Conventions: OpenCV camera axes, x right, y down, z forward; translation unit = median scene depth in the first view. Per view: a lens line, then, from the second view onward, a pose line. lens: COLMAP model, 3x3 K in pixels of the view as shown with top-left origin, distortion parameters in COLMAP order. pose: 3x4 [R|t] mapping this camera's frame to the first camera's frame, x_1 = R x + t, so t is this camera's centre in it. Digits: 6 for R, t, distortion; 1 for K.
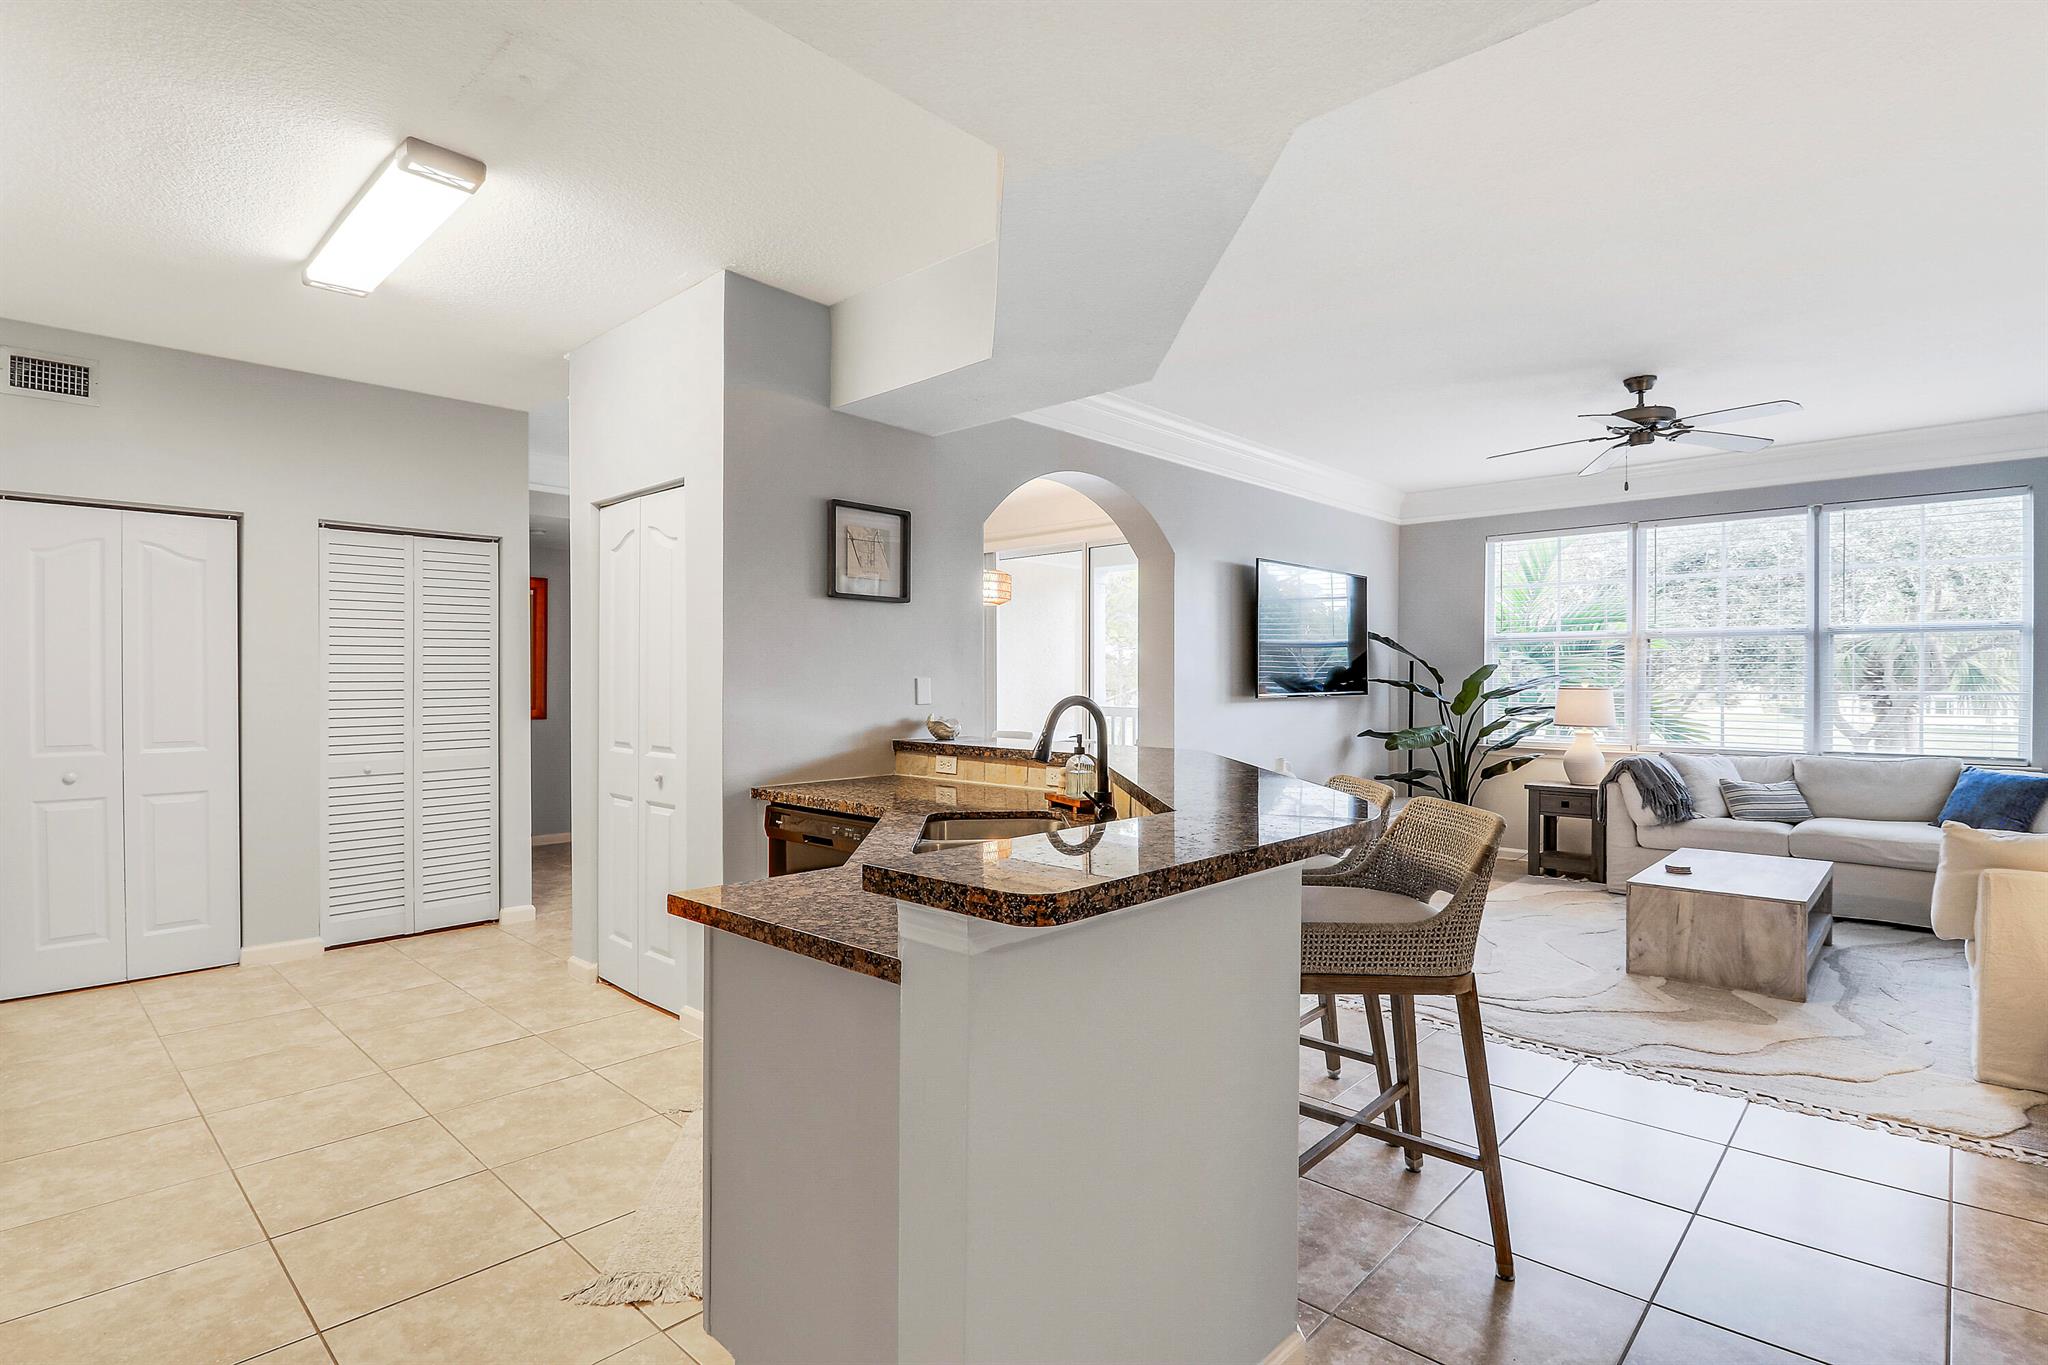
lens RADIAL K [[932.4, 0, 932.3], [0, 932.4, 691.7], [0, 0, 1]] dist [-0.008332, -0.001582]
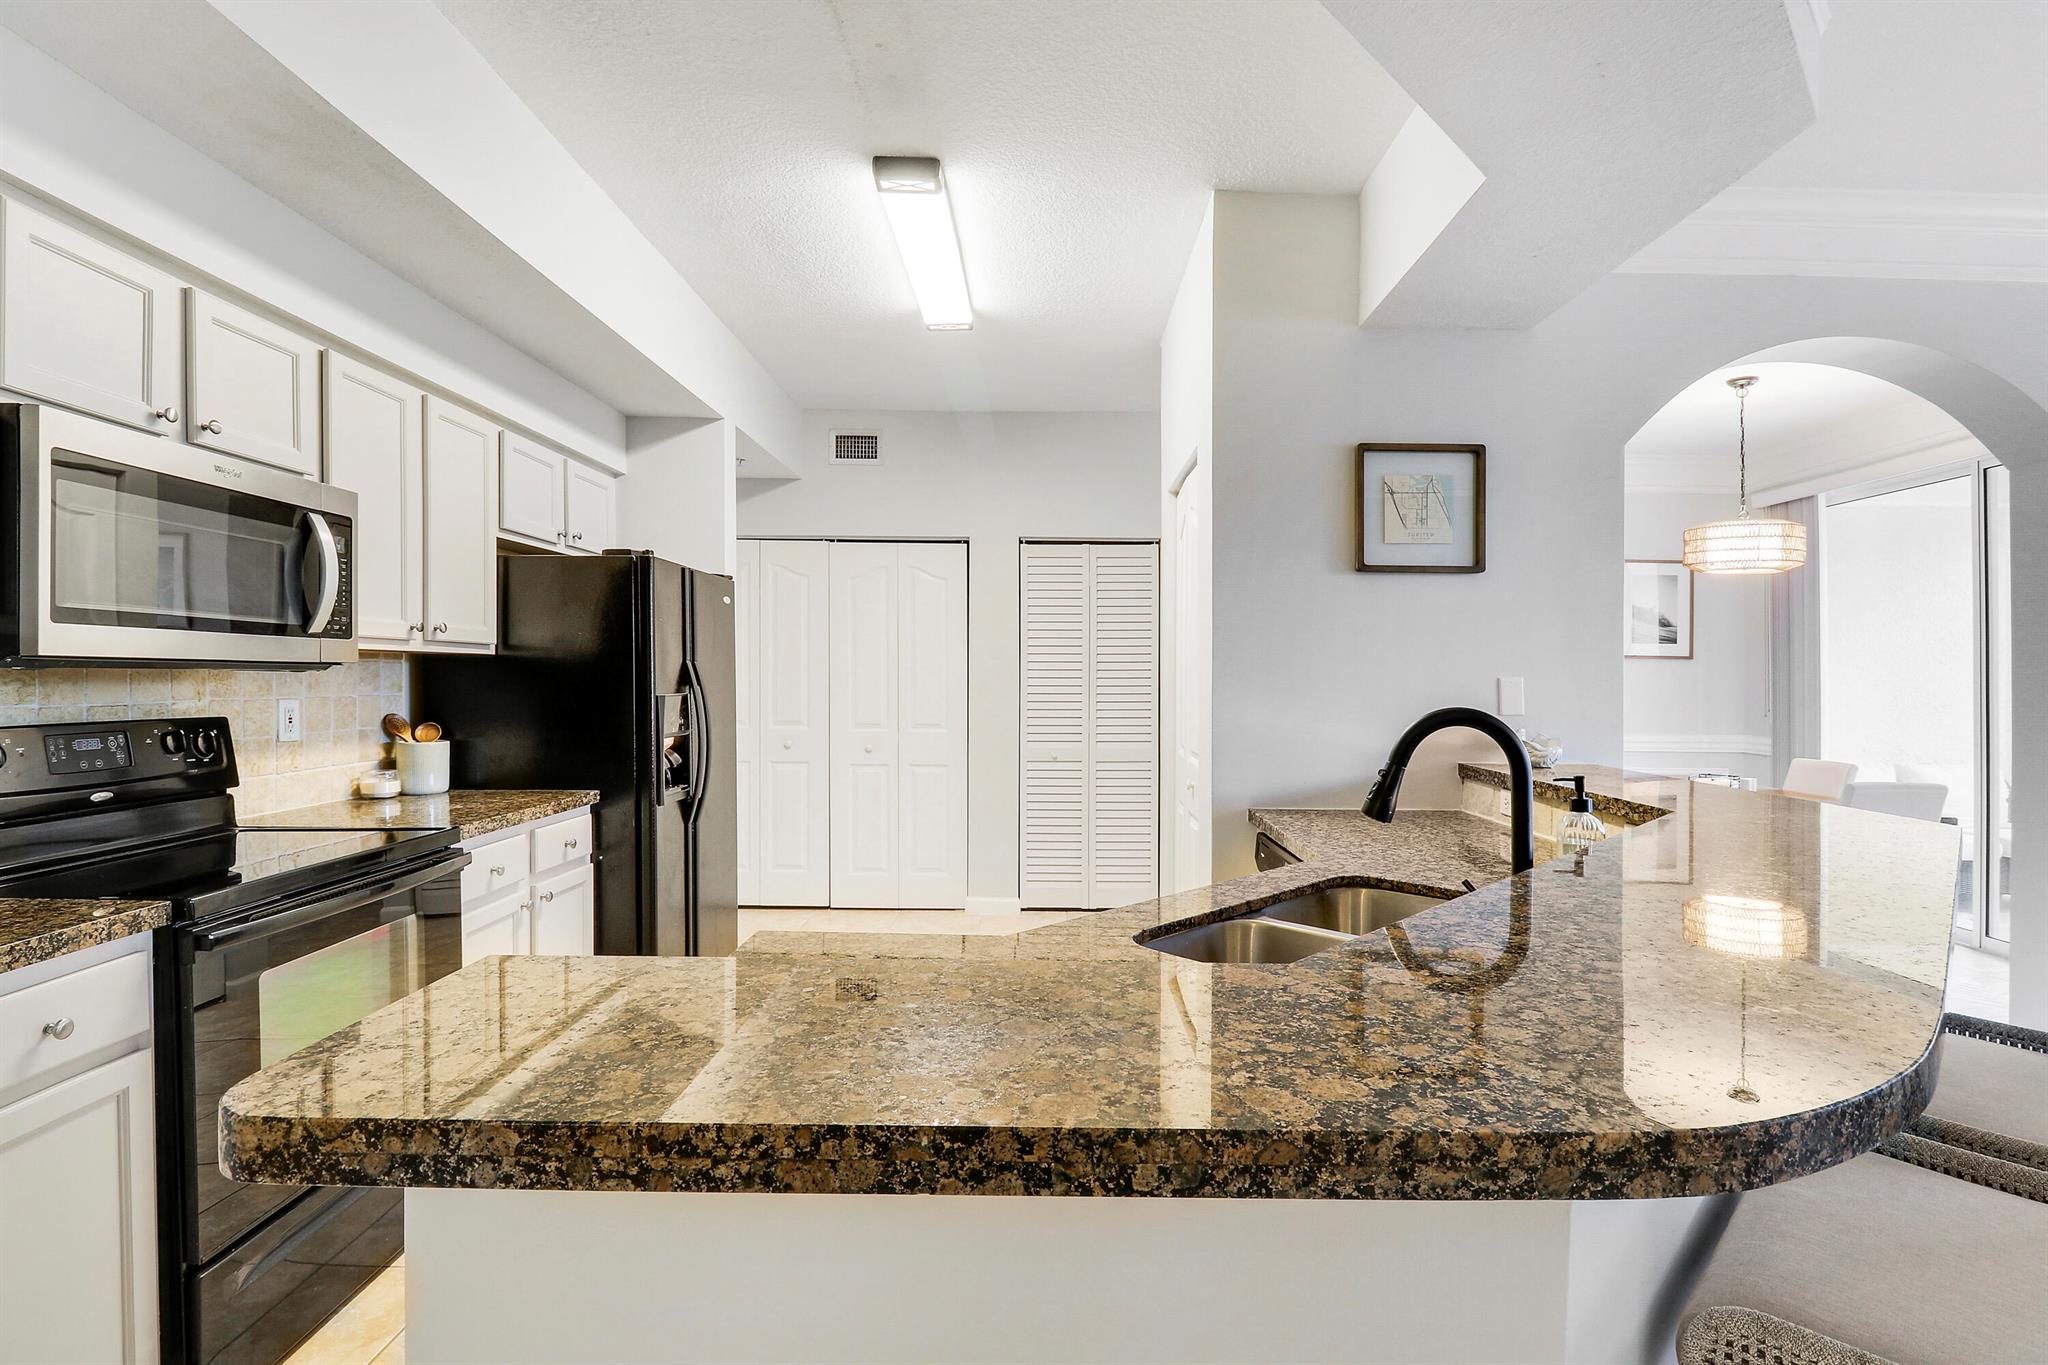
lens RADIAL K [[932.4, 0, 1028.0], [0, 932.4, 693.8], [0, 0, 1]] dist [-0.008332, -0.001582]
pose [[0.746347, 0.018207, -0.665308, 0.209646], [-0.015301, 0.999831, 0.010196, -0.004209], [0.665381, 0.002570, 0.746499, 0.252232]]
